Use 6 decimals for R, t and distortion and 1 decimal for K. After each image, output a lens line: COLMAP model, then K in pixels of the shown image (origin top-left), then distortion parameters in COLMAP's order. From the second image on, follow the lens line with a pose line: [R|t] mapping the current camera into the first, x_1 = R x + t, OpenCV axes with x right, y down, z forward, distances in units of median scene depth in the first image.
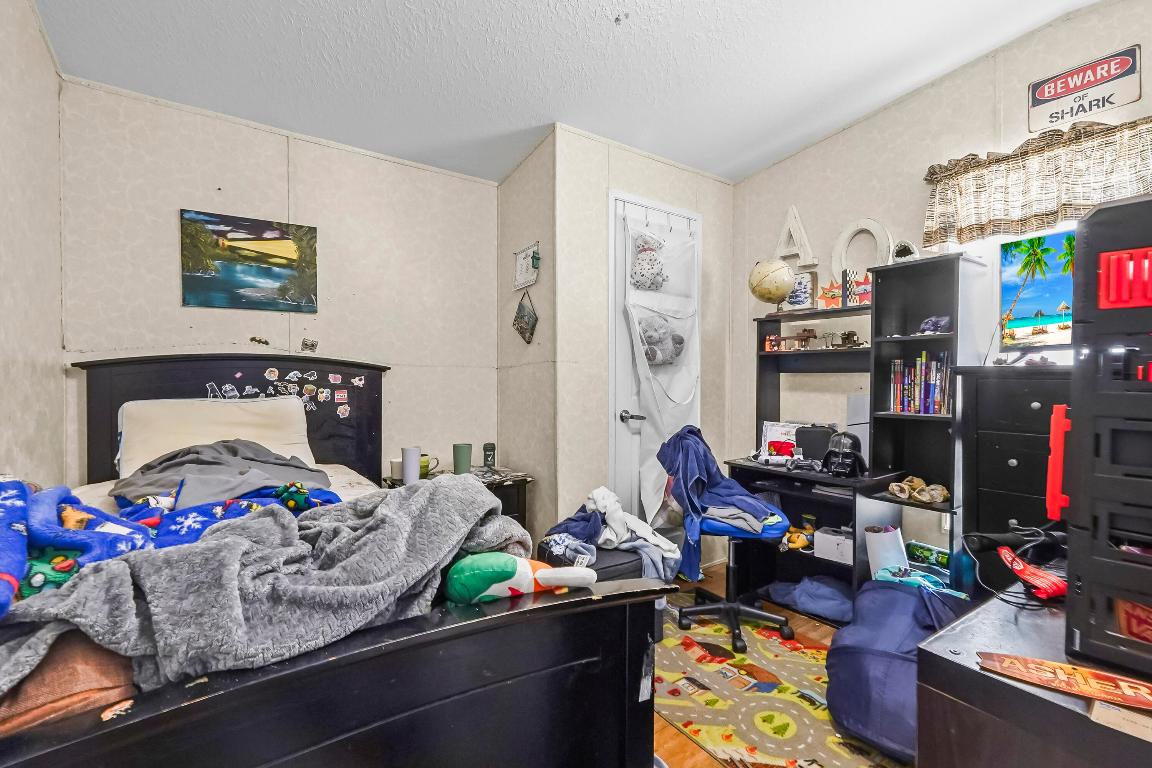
lens RADIAL K [[507.4, 0, 575.7], [0, 507.4, 383.8], [0, 0, 1]] dist [-0.014516, 0.004740]
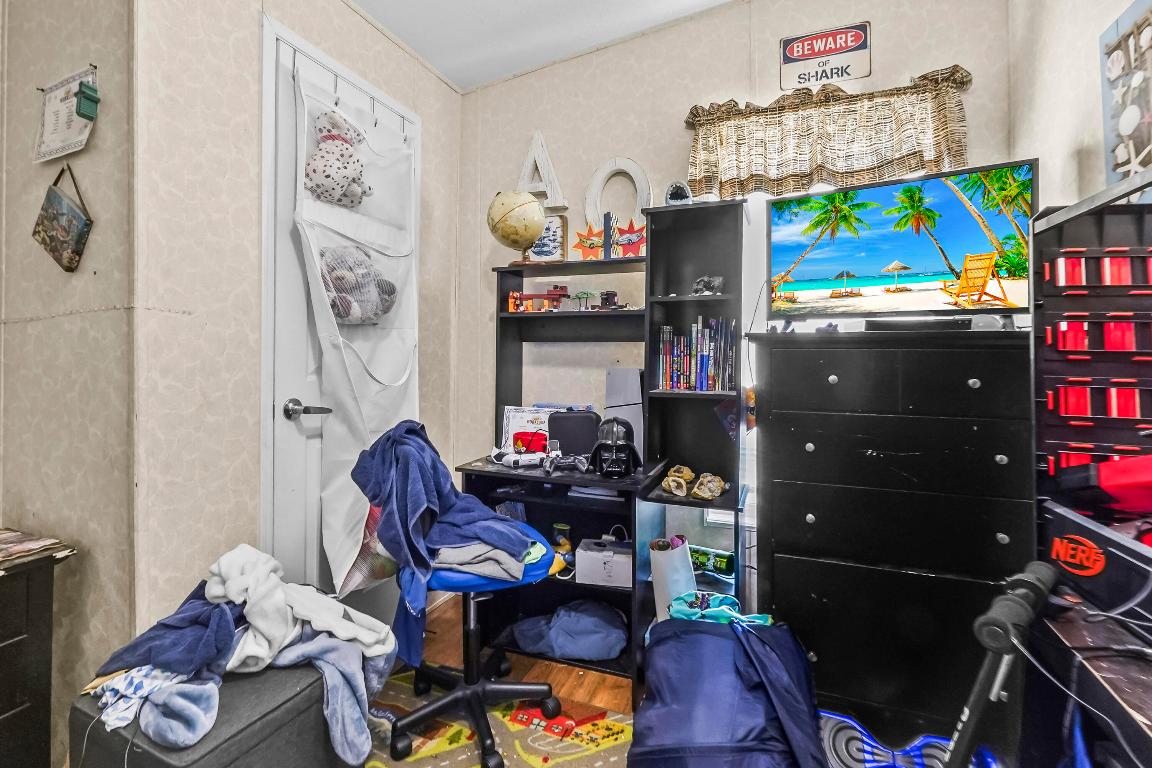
lens RADIAL K [[507.4, 0, 579.3], [0, 507.4, 354.2], [0, 0, 1]] dist [-0.014516, 0.004740]
pose [[0.832547, 0.005755, 0.553925, 0.054407], [0.000890, 0.999931, -0.011727, 0.007396], [-0.553954, 0.010256, 0.832484, 0.366365]]
